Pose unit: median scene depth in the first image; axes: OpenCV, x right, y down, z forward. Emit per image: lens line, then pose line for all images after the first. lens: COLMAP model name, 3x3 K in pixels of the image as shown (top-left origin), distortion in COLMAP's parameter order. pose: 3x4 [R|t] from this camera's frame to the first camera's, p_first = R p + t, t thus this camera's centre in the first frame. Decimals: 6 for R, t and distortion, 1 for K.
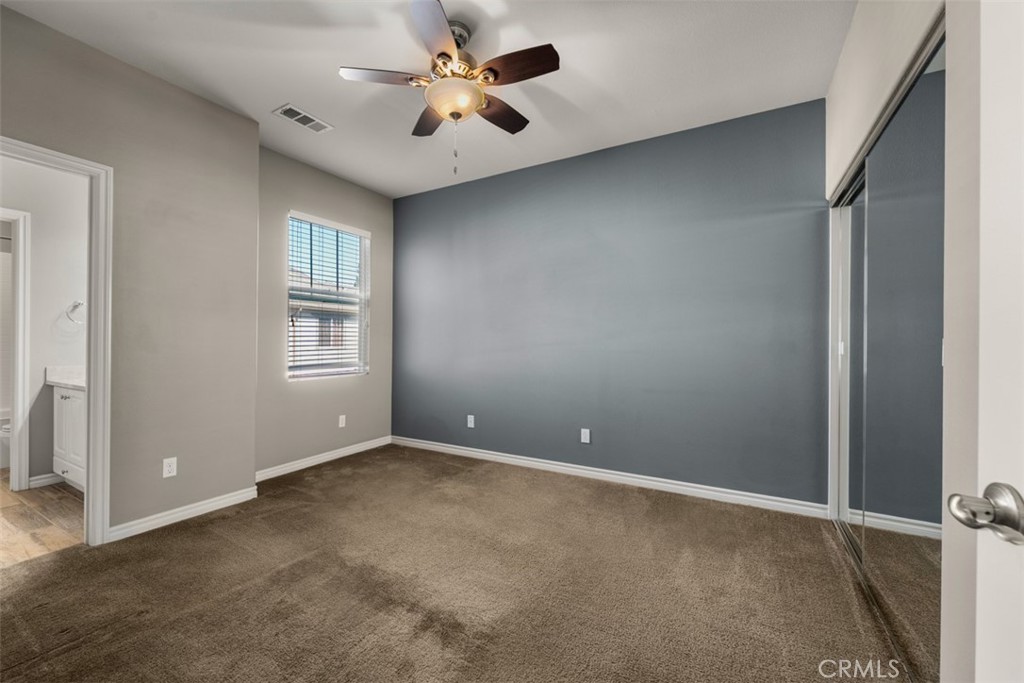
lens RADIAL K [[416.0, 0, 510.5], [0, 416.0, 341.1], [0, 0, 1]] dist [-0.001001, -0.000033]
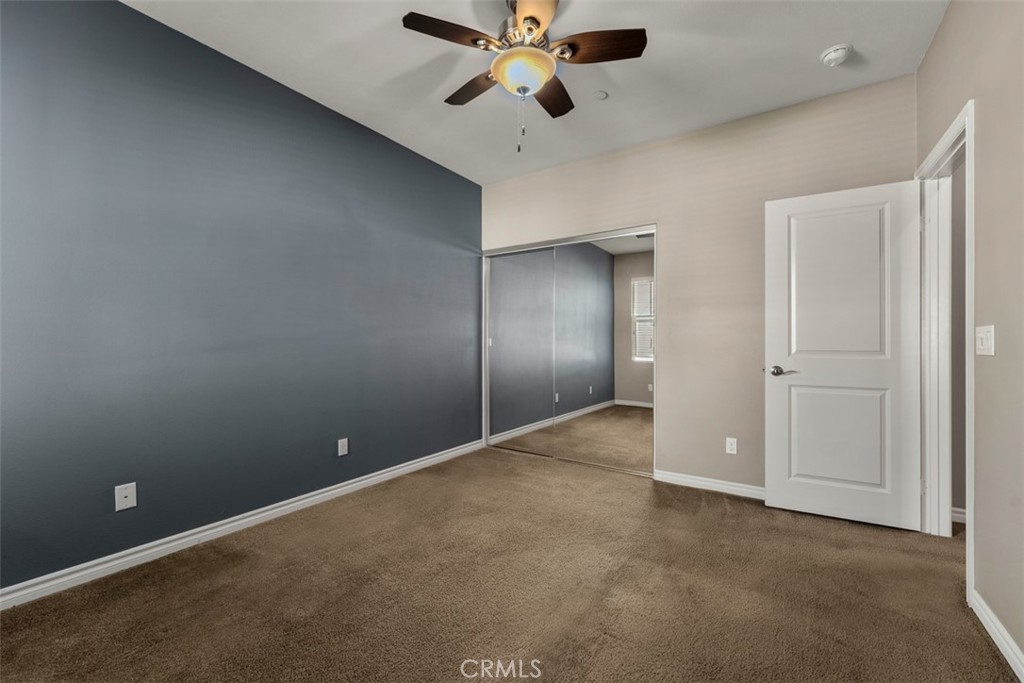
lens RADIAL K [[416.0, 0, 510.5], [0, 416.0, 341.1], [0, 0, 1]] dist [-0.001001, -0.000033]
pose [[0.064491, -0.001056, 0.997918, -0.899277], [-0.003467, 0.999993, 0.001282, 0.011382], [-0.997912, -0.003542, 0.064487, 0.835382]]
